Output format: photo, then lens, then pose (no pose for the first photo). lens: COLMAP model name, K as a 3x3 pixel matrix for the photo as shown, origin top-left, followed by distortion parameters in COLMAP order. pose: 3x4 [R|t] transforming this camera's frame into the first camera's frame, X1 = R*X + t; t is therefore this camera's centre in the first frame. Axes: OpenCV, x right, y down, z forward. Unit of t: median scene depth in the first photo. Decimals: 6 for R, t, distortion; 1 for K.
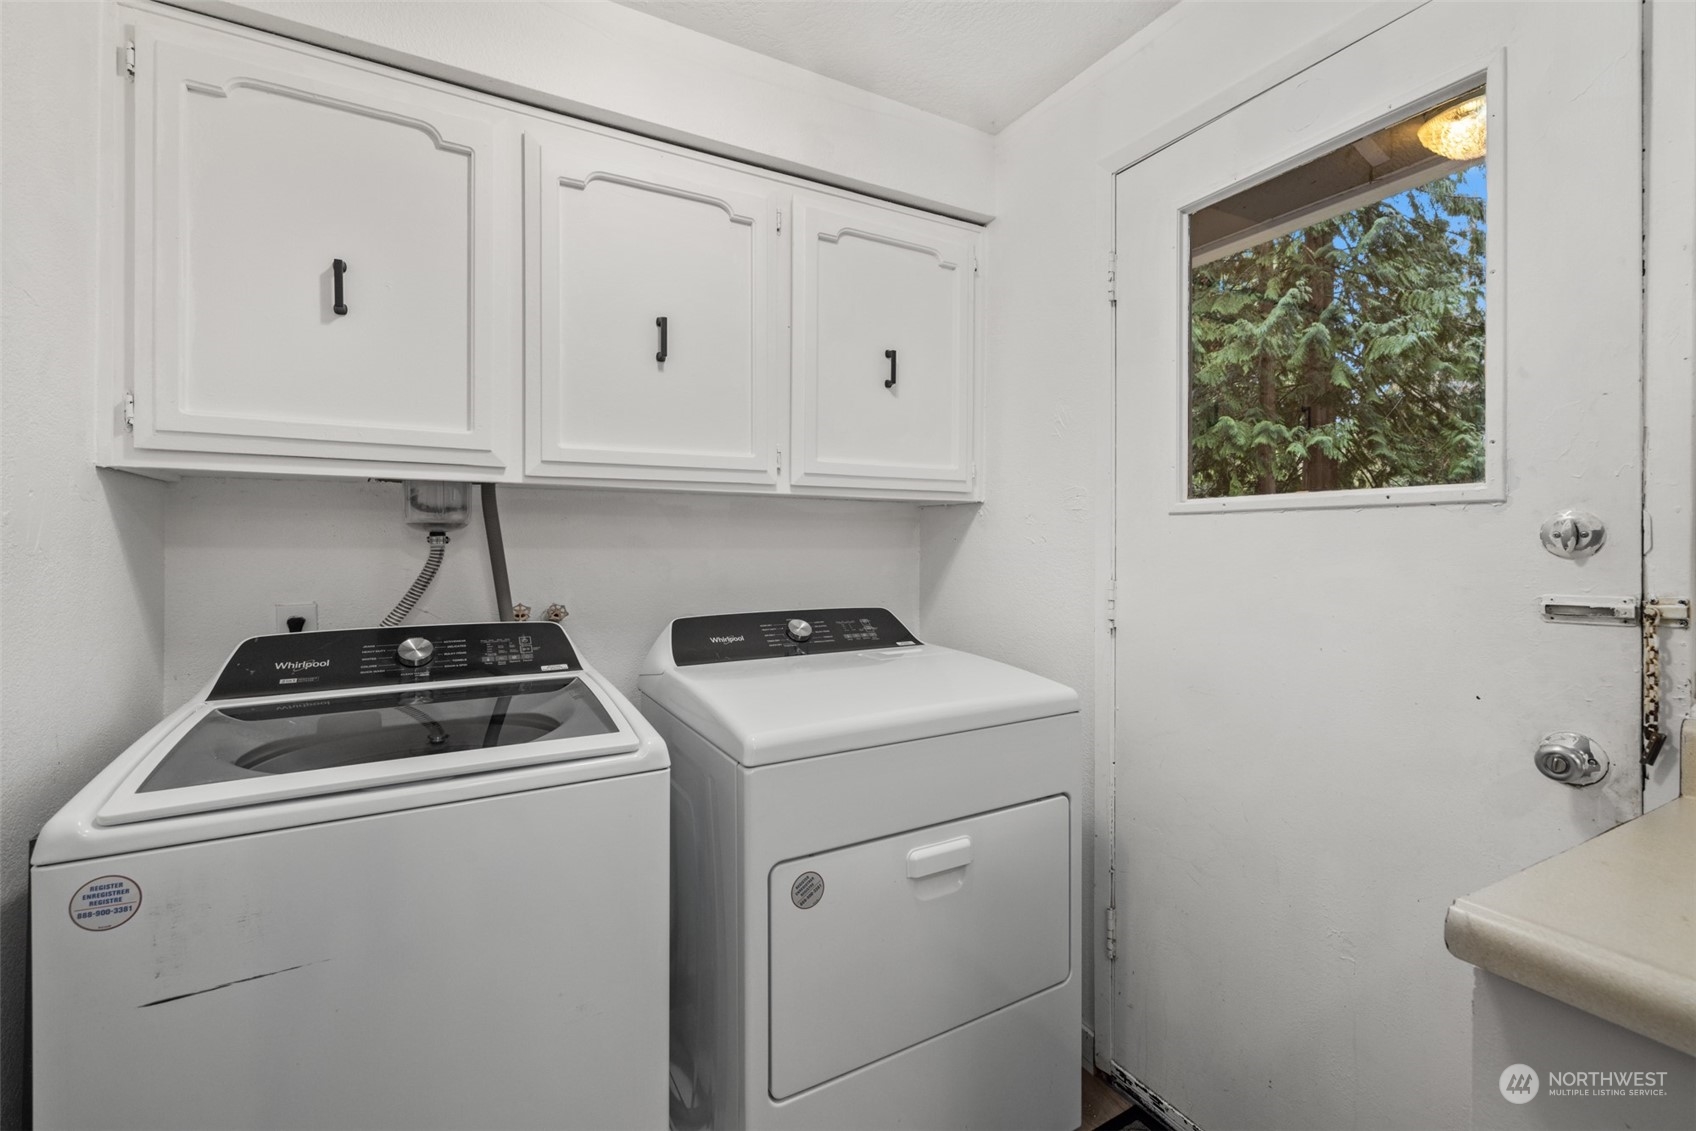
lens RADIAL K [[729.4, 0, 844.6], [0, 729.4, 556.7], [0, 0, 1]] dist [0.002411, -0.000213]
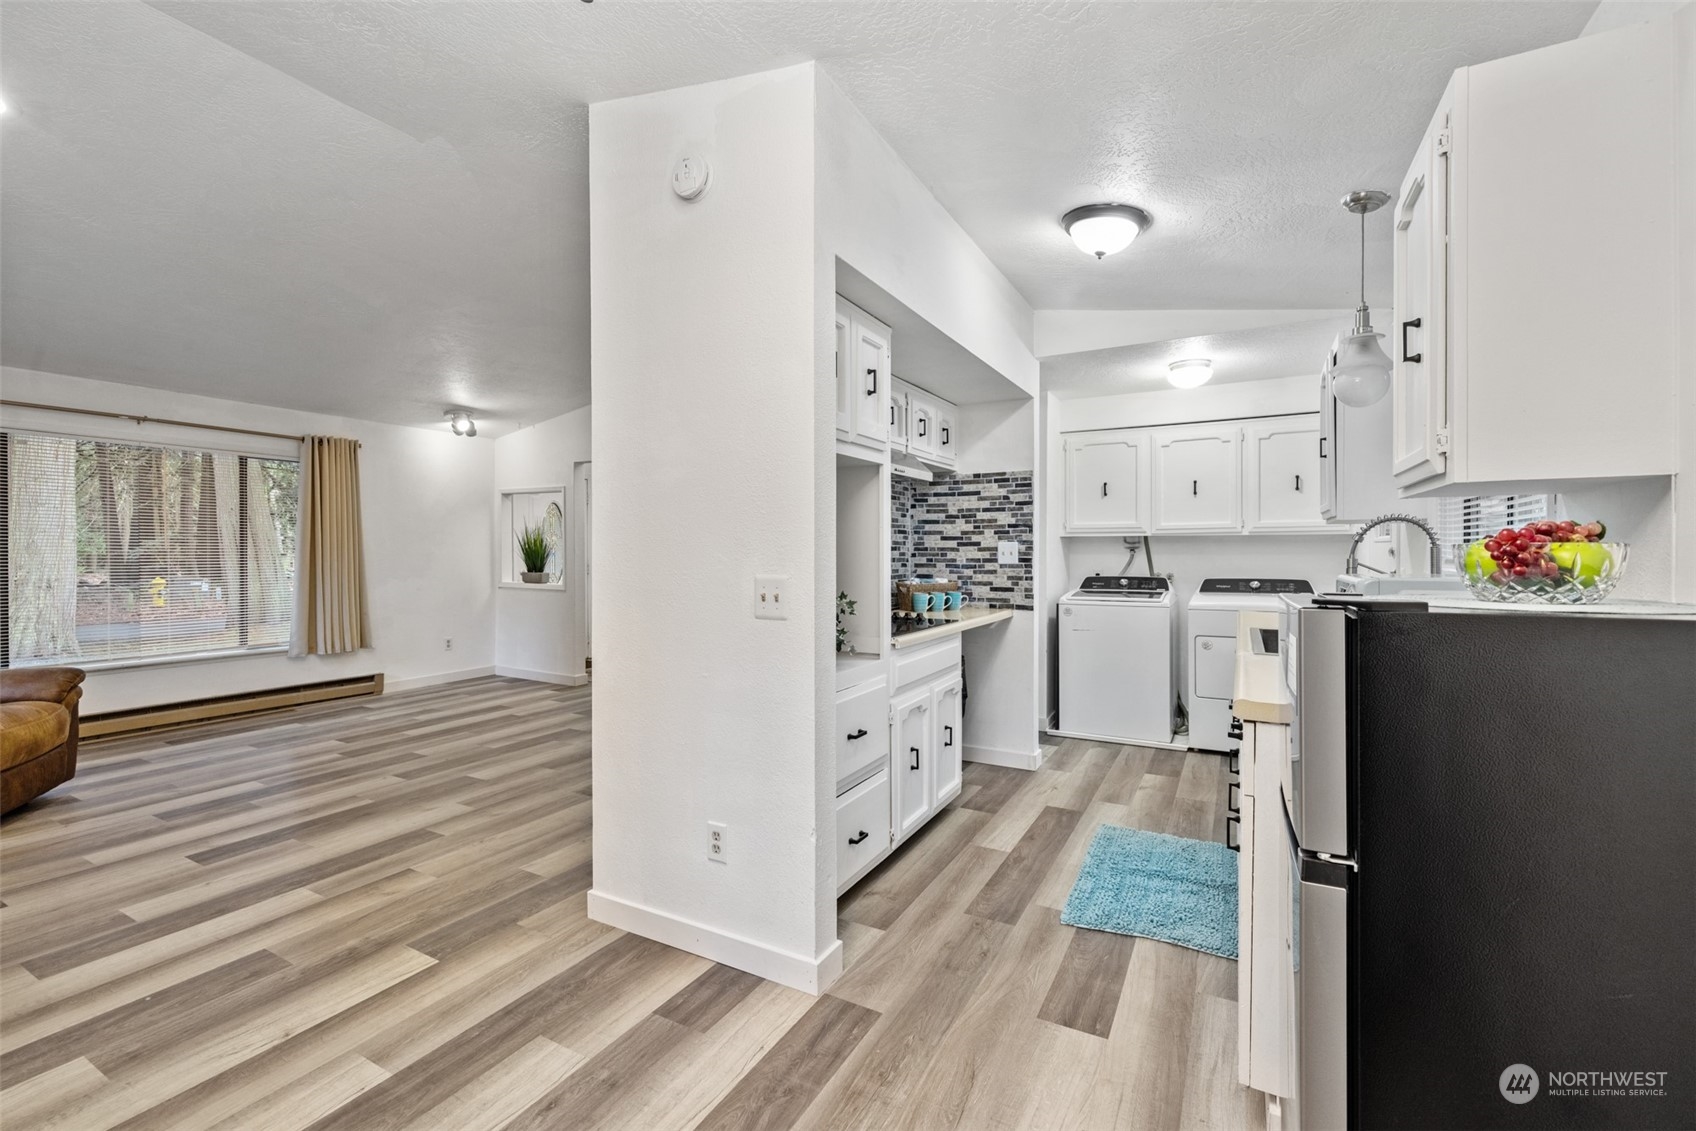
lens RADIAL K [[729.4, 0, 844.6], [0, 729.4, 556.7], [0, 0, 1]] dist [0.002411, -0.000213]
pose [[0.530140, 0.002521, -0.847906, 1.622667], [-0.010710, 0.999936, -0.003723, 0.026445], [0.847842, 0.011055, 0.530133, -1.949860]]
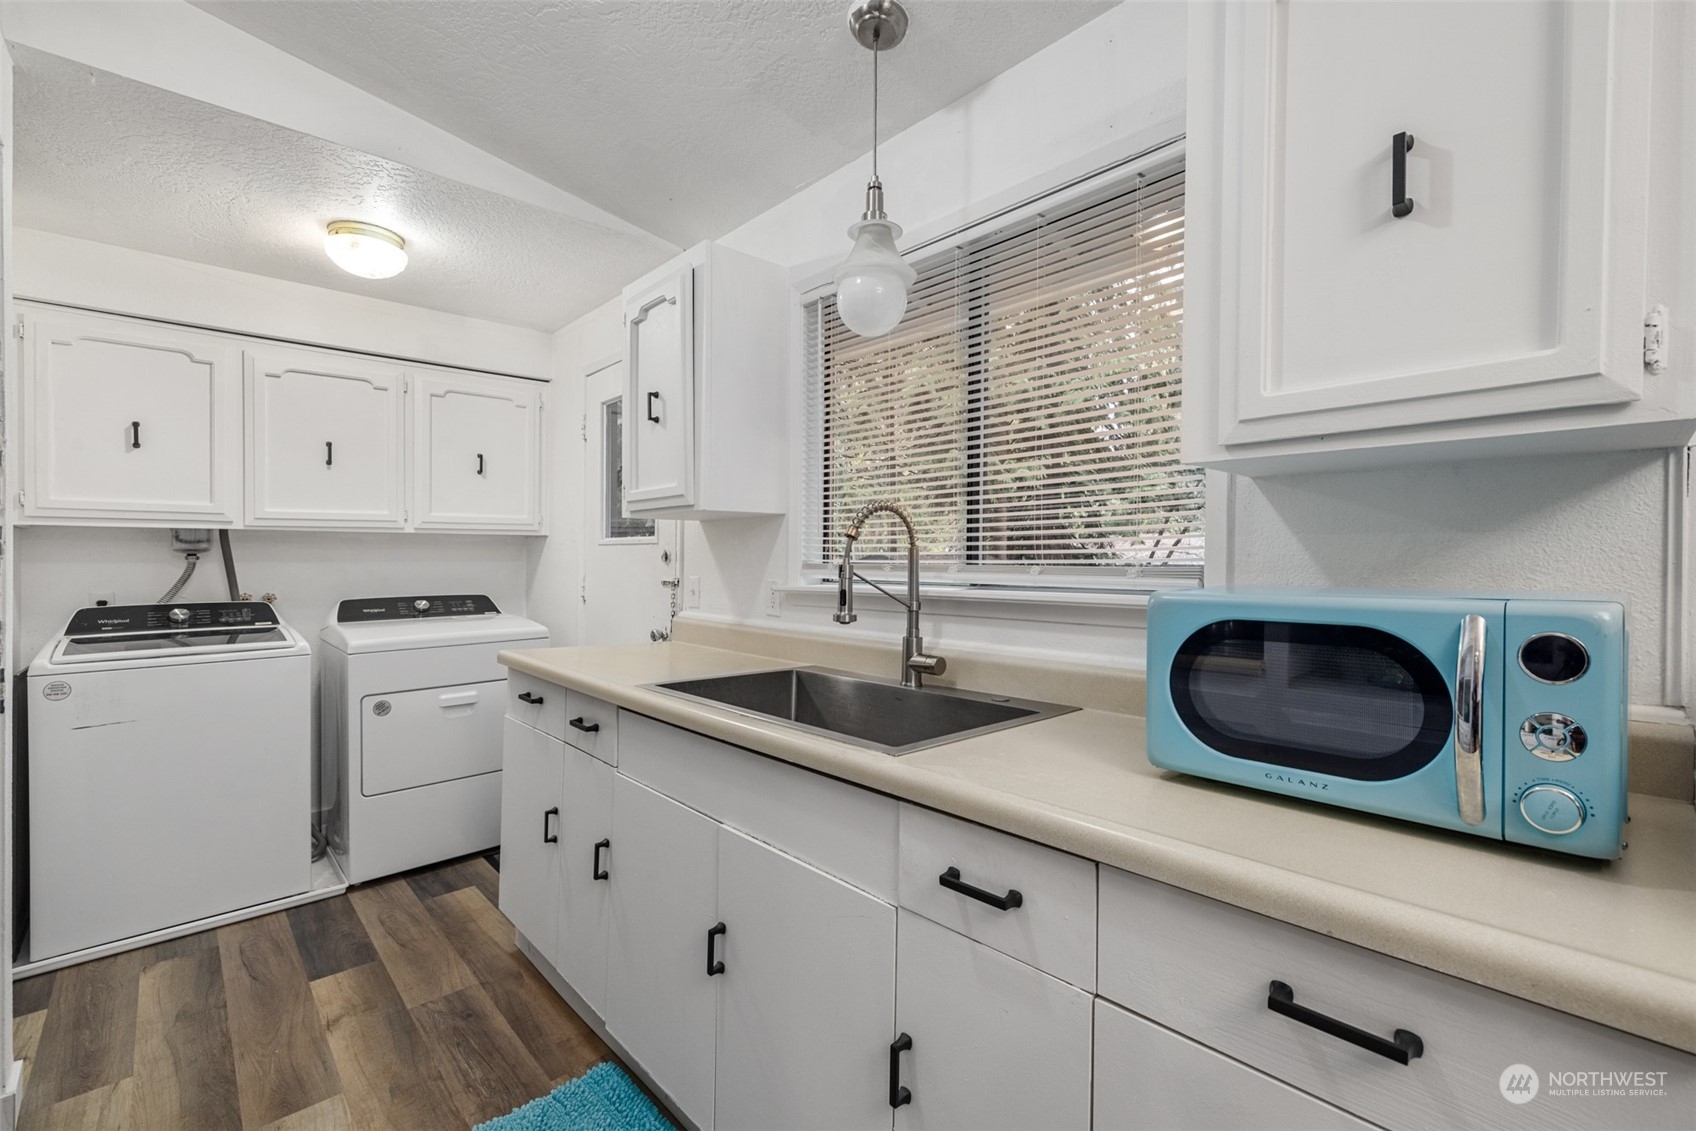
lens RADIAL K [[725.4, 0, 843.1], [0, 725.4, 567.4], [0, 0, 1]] dist [0.000263, -0.000704]
pose [[0.972375, -0.007238, 0.233313, 0.632882], [0.008002, 0.999965, -0.002325, 0.018543], [-0.233288, 0.004128, 0.972399, -1.199250]]
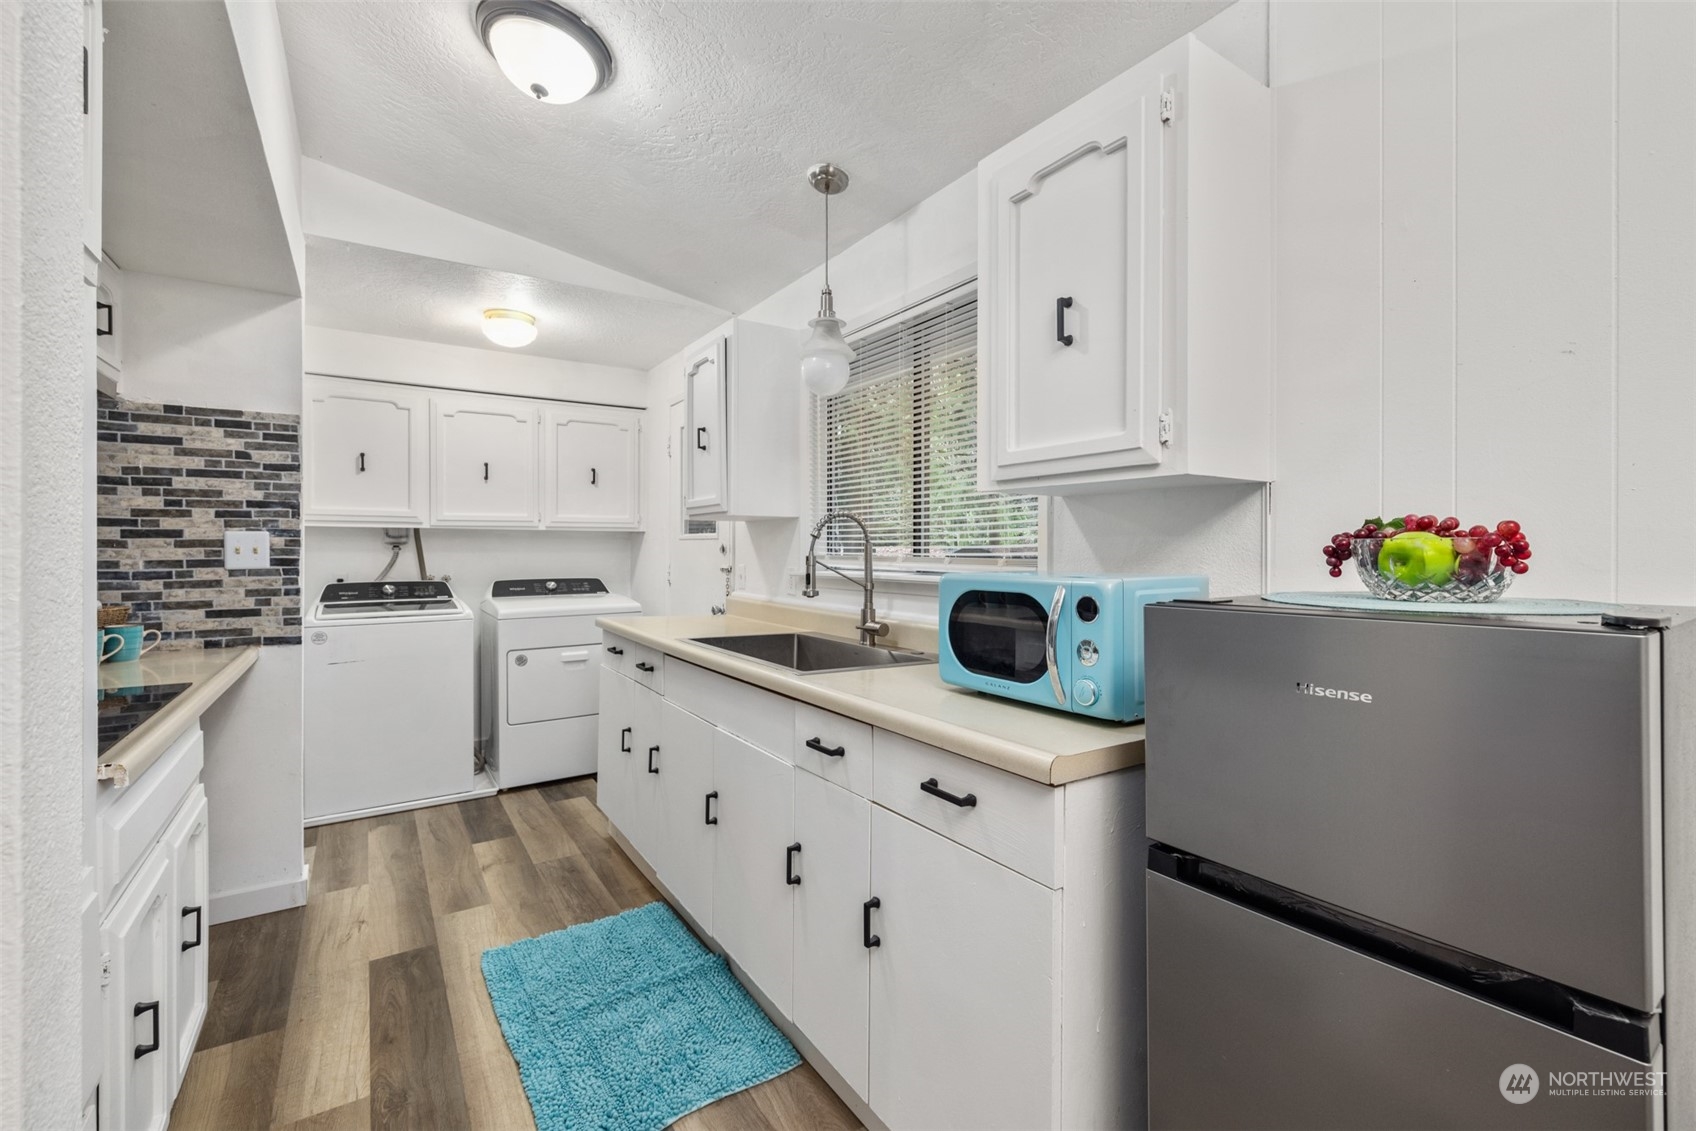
lens RADIAL K [[716.7, 0, 837.6], [0, 716.7, 563.9], [0, 0, 1]] dist [-0.000290, 0.000084]
pose [[0.997614, -0.002980, 0.068976, 0.828192], [0.002663, 0.999985, 0.004684, 0.021666], [-0.068989, -0.004489, 0.997607, -1.643363]]
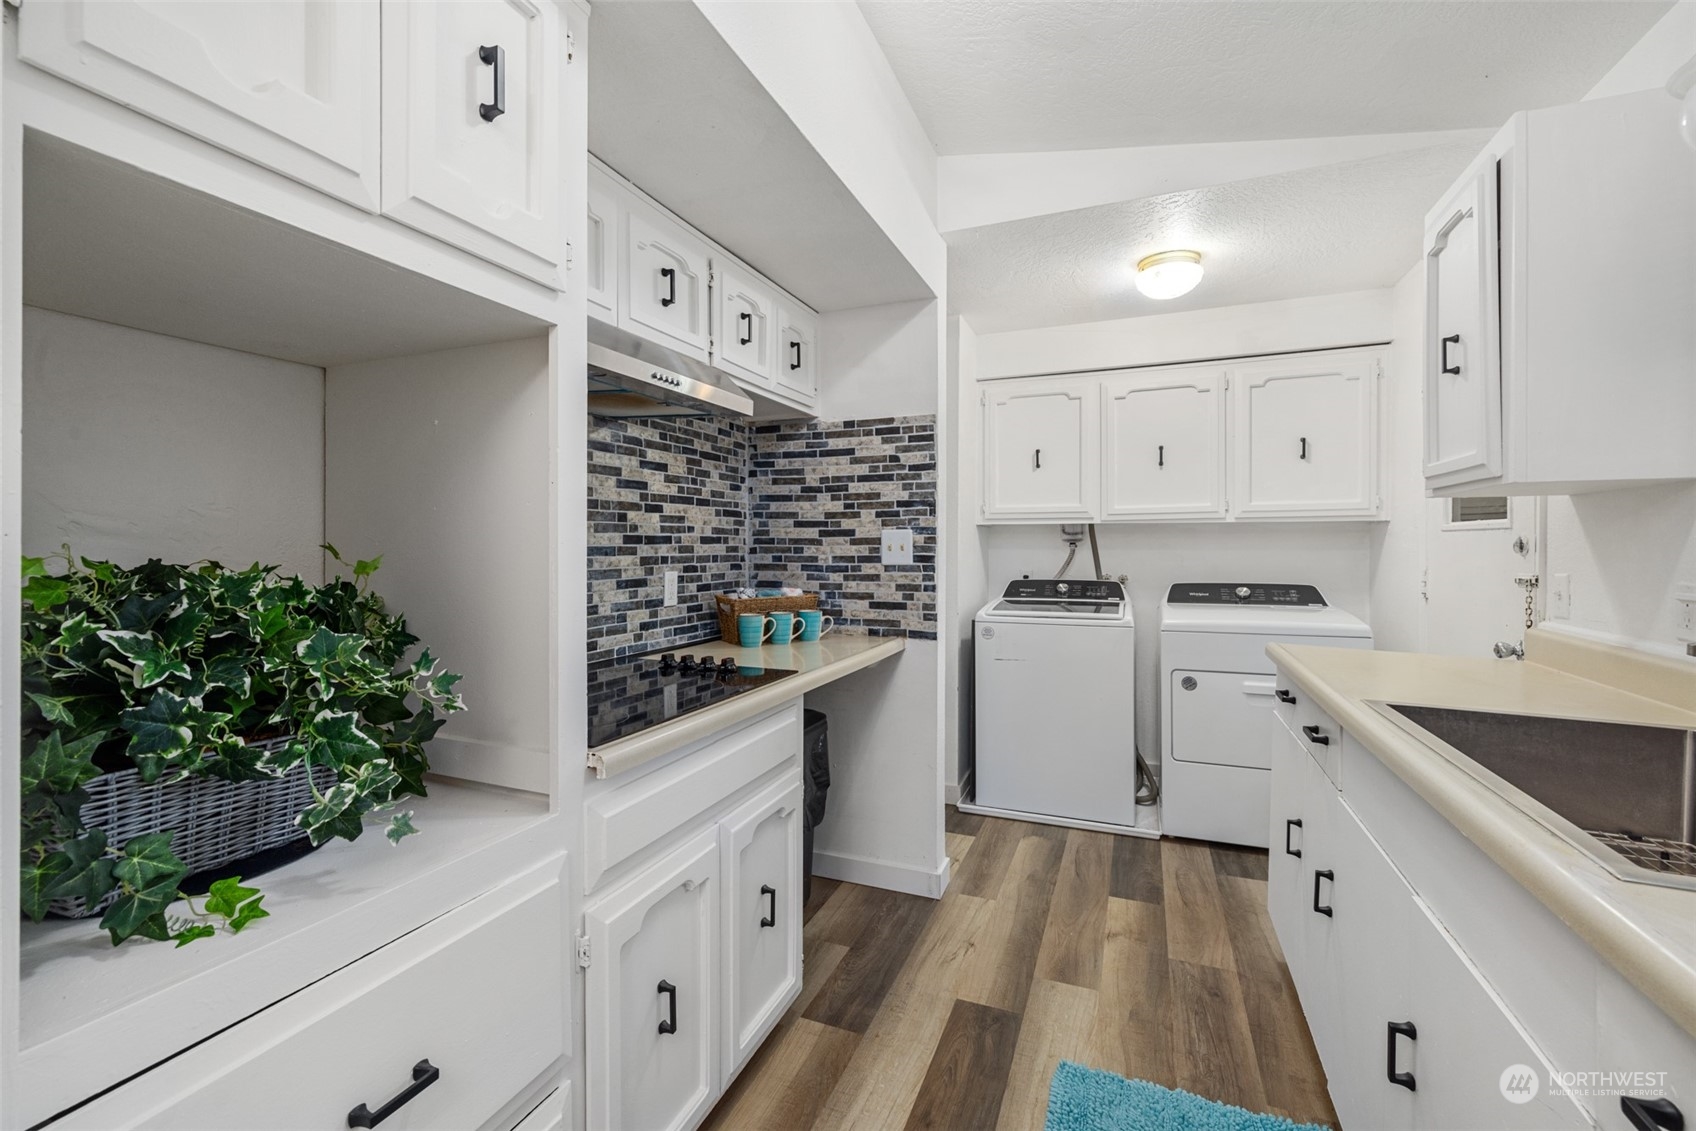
lens RADIAL K [[723.6, 0, 840.5], [0, 723.6, 548.0], [0, 0, 1]] dist [0.001626, 0.000267]
pose [[0.617401, -0.000156, -0.786648, 0.896247], [-0.011335, 0.999894, -0.009095, 0.014383], [0.786567, 0.014532, 0.617334, -1.149954]]
